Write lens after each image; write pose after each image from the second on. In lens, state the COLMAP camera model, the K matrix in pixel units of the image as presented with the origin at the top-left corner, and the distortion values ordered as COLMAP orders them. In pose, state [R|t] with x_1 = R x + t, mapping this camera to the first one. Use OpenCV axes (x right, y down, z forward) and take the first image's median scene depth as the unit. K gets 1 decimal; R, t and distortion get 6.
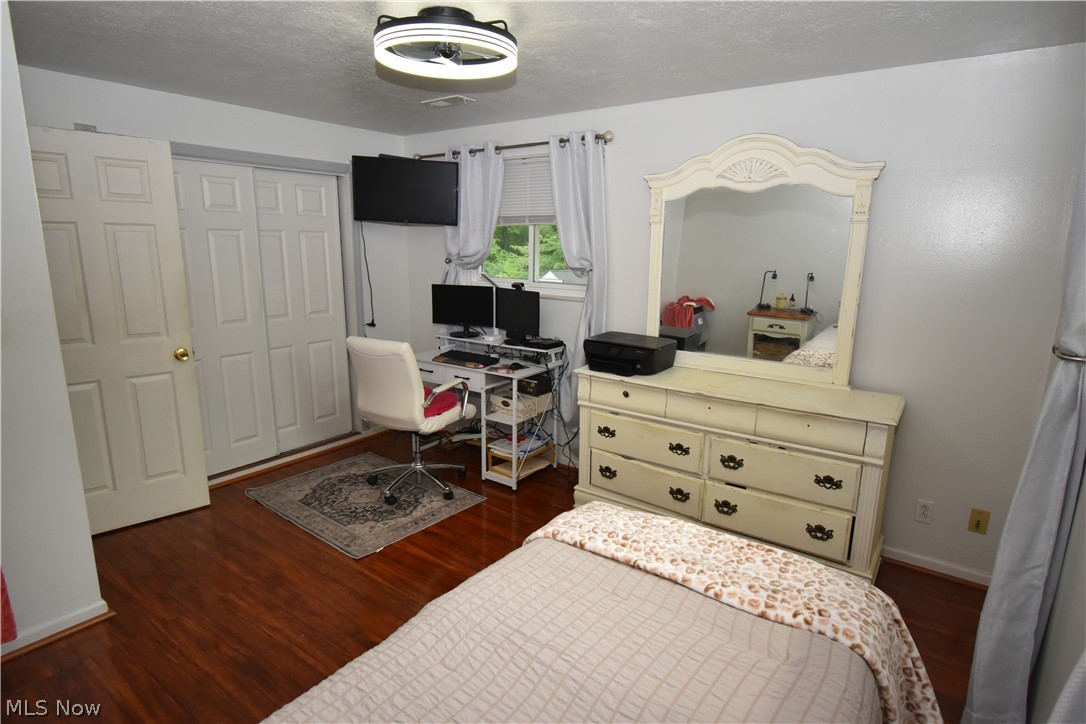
lens RADIAL K [[587.5, 0, 548.0], [0, 587.5, 364.2], [0, 0, 1]] dist [0.001893, -0.004740]
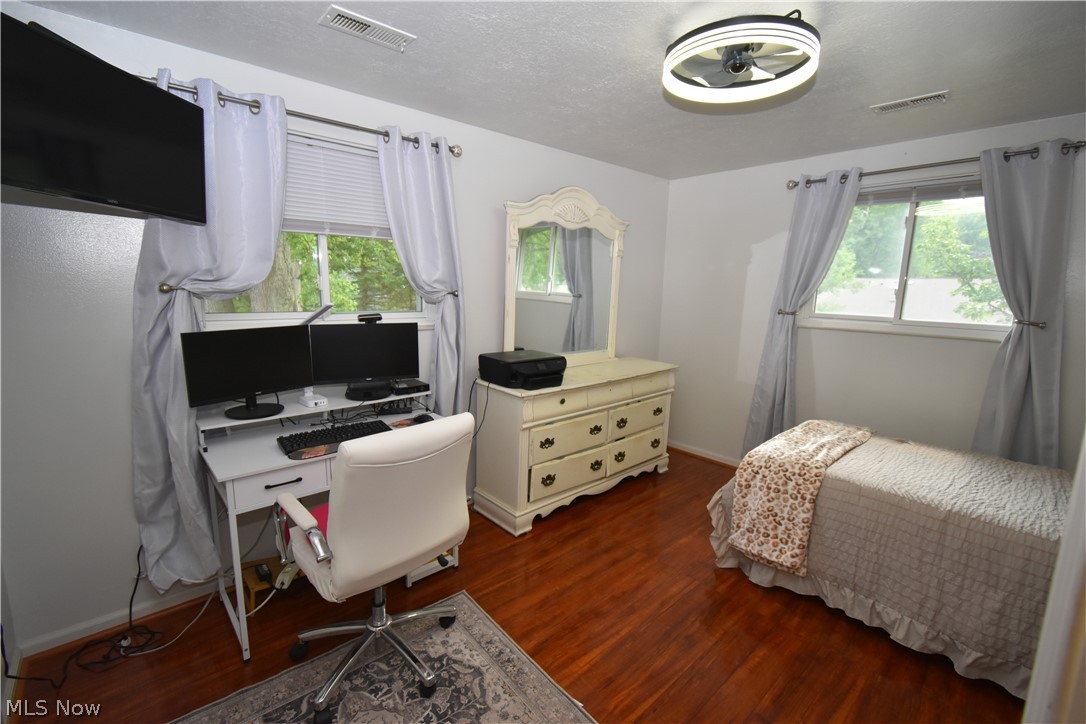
lens RADIAL K [[482.2, 0, 548.4], [0, 482.2, 361.0], [0, 0, 1]] dist [0.008593, -0.003750]
pose [[0.195415, -0.166931, 0.966409, -0.672602], [0.185734, 0.973874, 0.130664, -0.133591], [-0.962972, 0.153962, 0.221315, 0.735571]]
